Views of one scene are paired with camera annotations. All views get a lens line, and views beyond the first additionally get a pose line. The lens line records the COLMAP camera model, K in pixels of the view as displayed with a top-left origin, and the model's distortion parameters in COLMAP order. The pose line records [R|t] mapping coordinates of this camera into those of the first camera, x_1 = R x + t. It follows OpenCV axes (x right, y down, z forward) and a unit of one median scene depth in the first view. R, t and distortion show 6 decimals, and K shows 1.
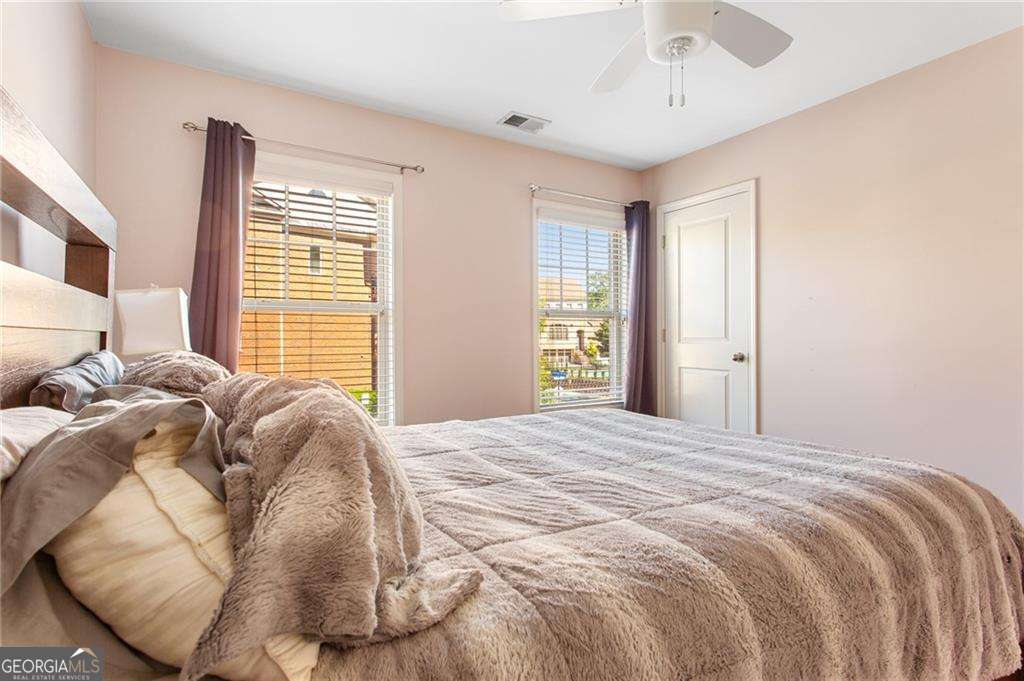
lens RADIAL K [[489.7, 0, 506.6], [0, 489.7, 335.6], [0, 0, 1]] dist [-0.017495, 0.016342]
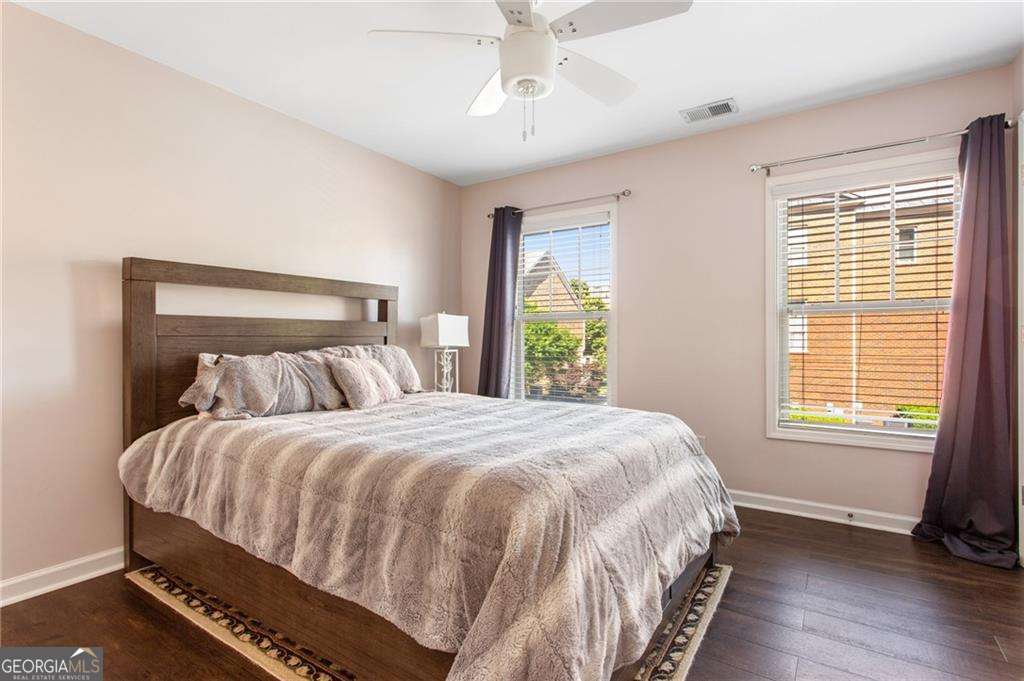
lens RADIAL K [[489.7, 0, 505.4], [0, 489.7, 341.3], [0, 0, 1]] dist [-0.017495, 0.016342]
pose [[0.439305, -0.001765, -0.898336, 0.843863], [0.005492, 0.999985, 0.000721, 0.008584], [0.898321, -0.005251, 0.439308, 0.273191]]
